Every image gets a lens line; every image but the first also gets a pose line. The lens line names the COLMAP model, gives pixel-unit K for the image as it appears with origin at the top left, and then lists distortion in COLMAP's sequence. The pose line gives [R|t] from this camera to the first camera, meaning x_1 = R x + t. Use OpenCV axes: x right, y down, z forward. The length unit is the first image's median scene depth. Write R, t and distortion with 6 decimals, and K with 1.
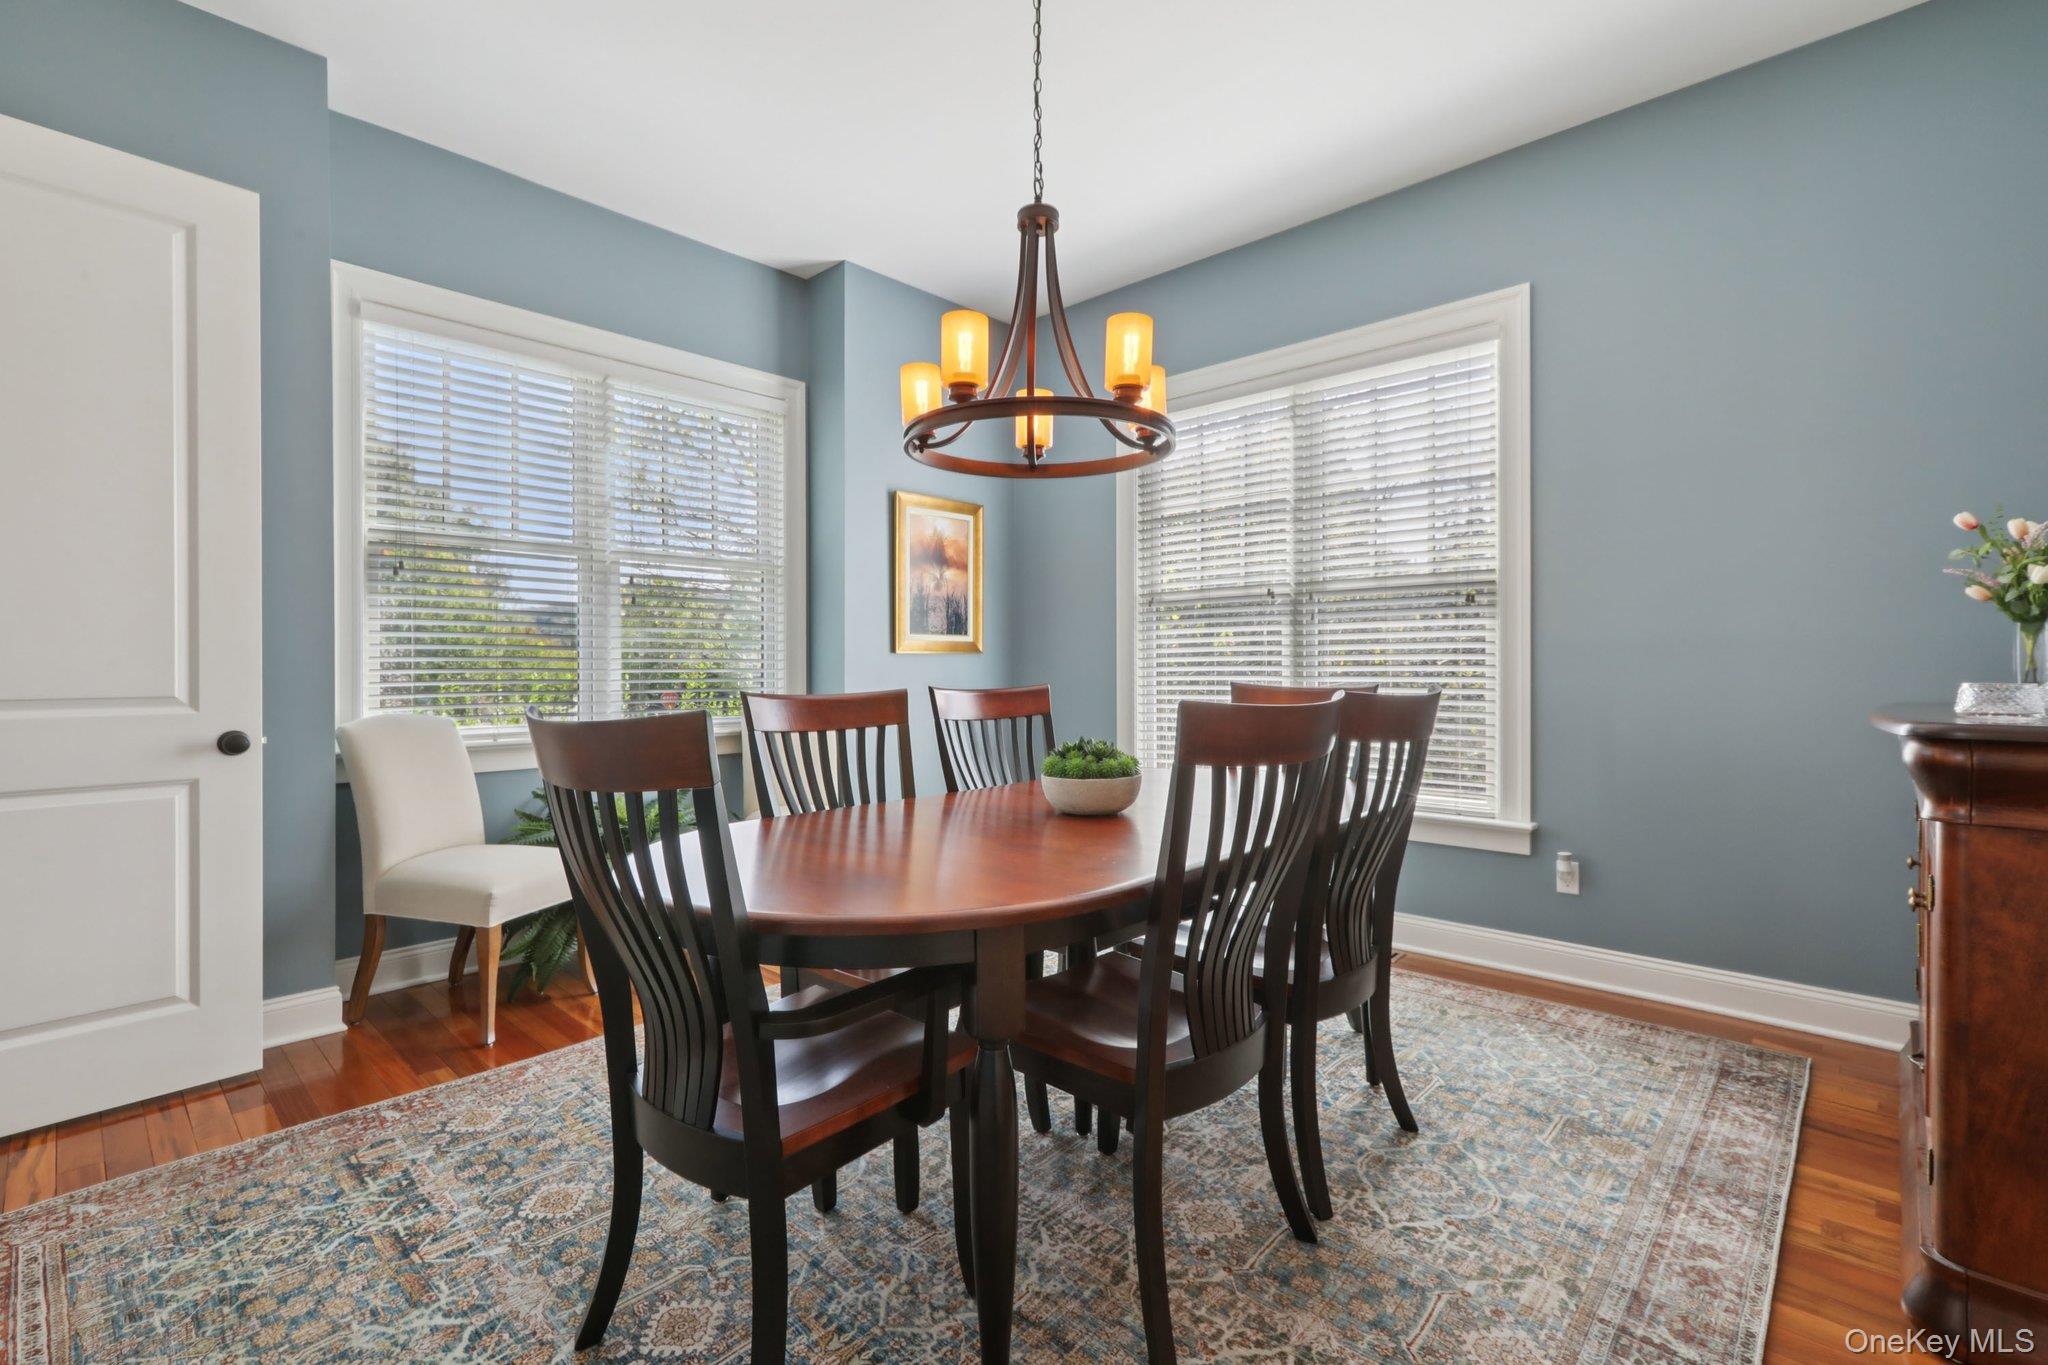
lens RADIAL K [[922.8, 0, 1025.1], [0, 922.8, 657.5], [0, 0, 1]] dist [0.001988, -0.000035]
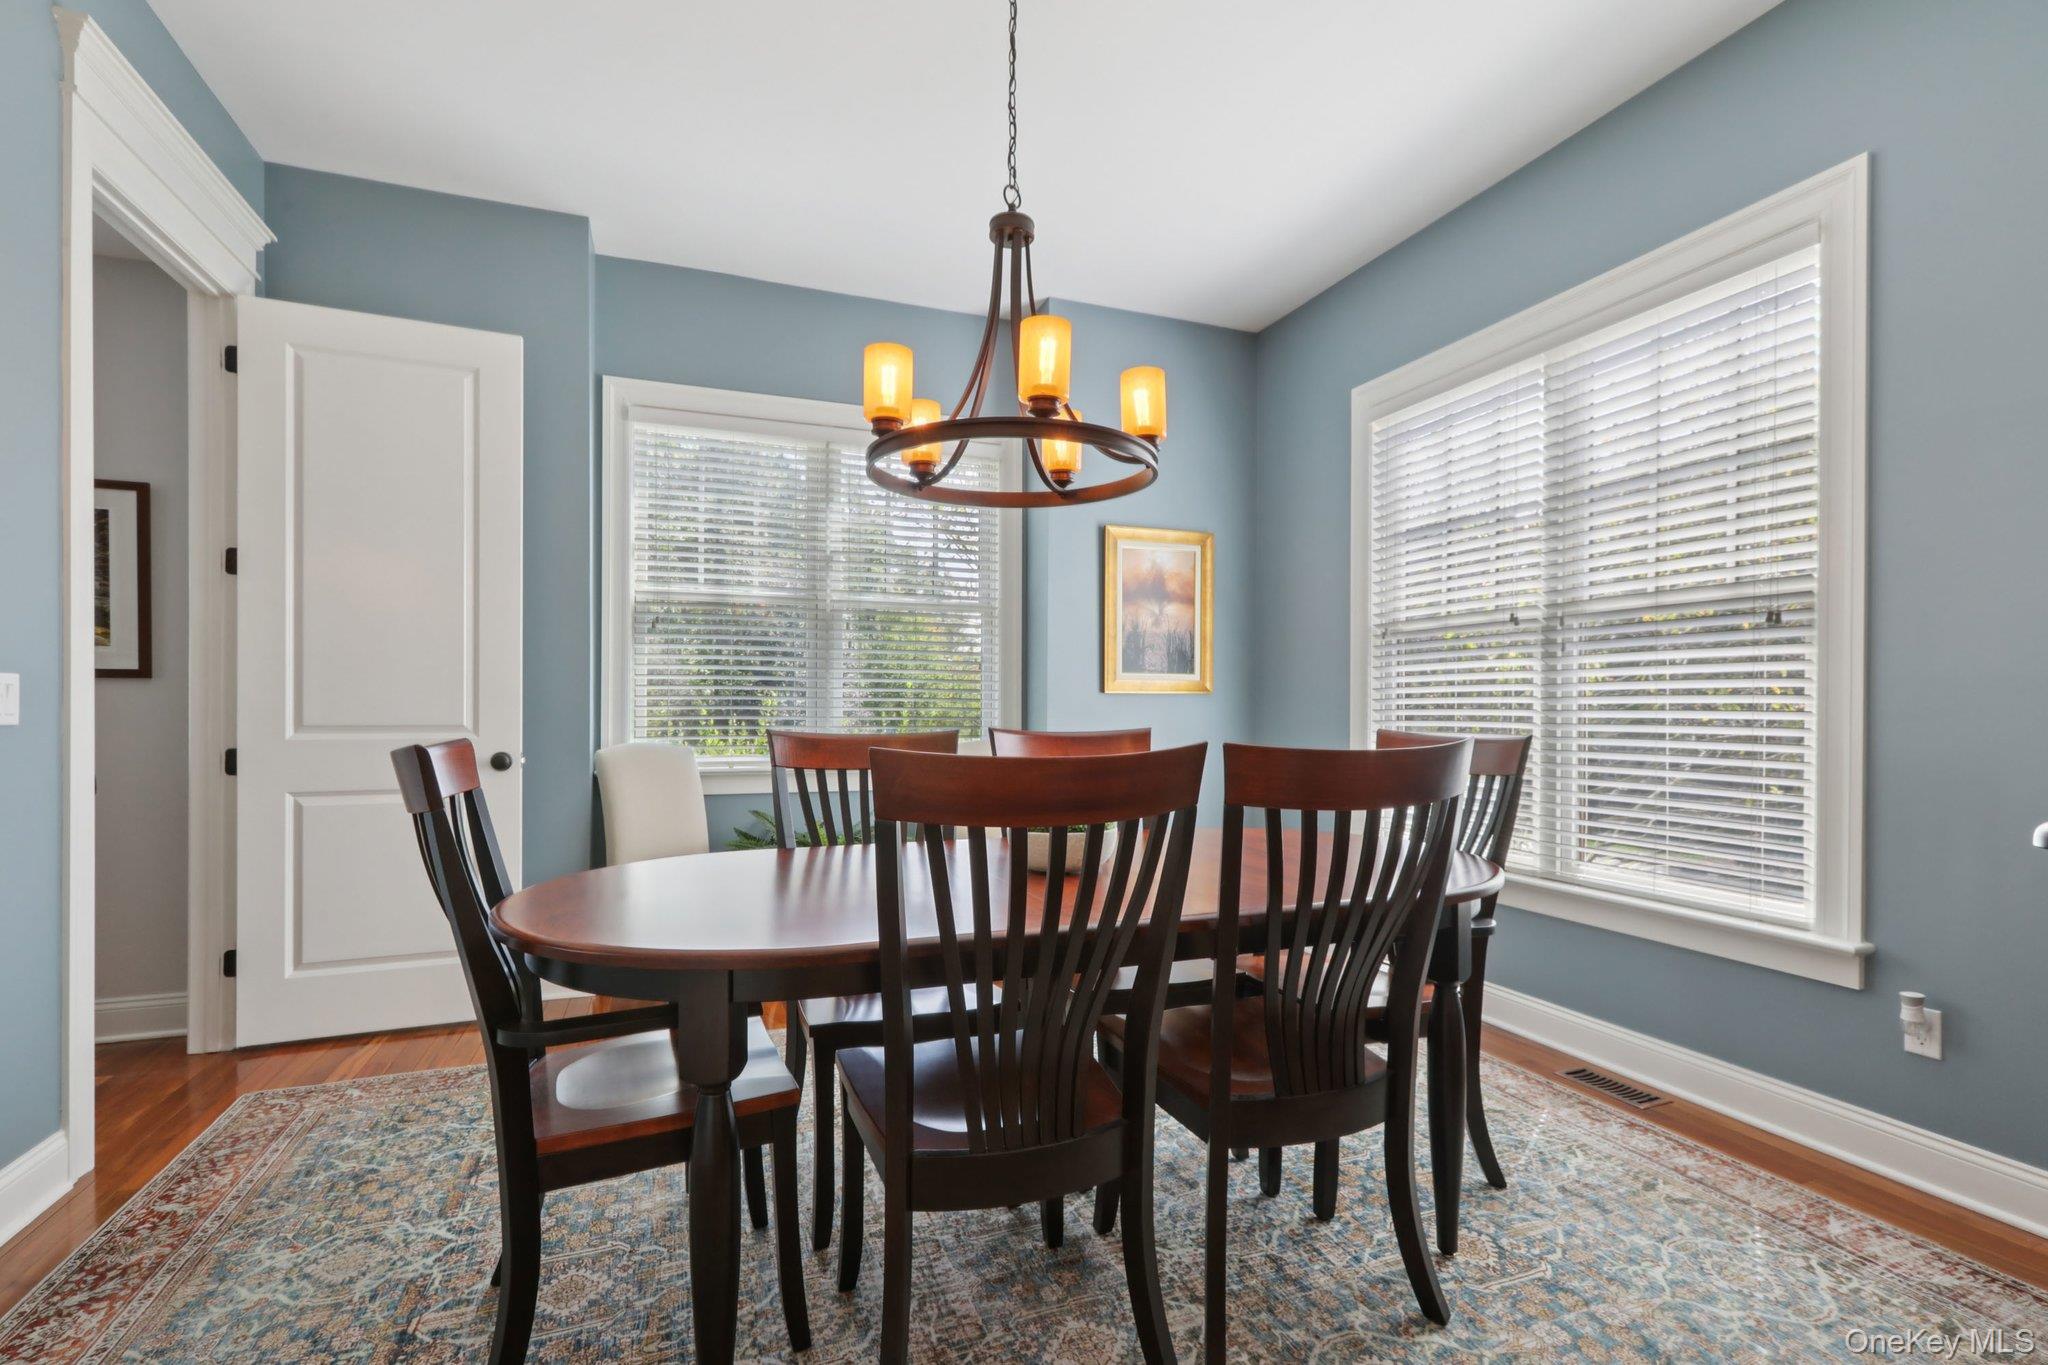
lens RADIAL K [[942.9, 0, 1030.3], [0, 942.9, 700.5], [0, 0, 1]] dist [0.000475, 0.000505]
pose [[0.897974, 0.005073, -0.440019, 0.301377], [-0.003167, 0.999982, 0.005066, -0.002107], [0.440037, -0.003156, 0.897974, 0.102224]]
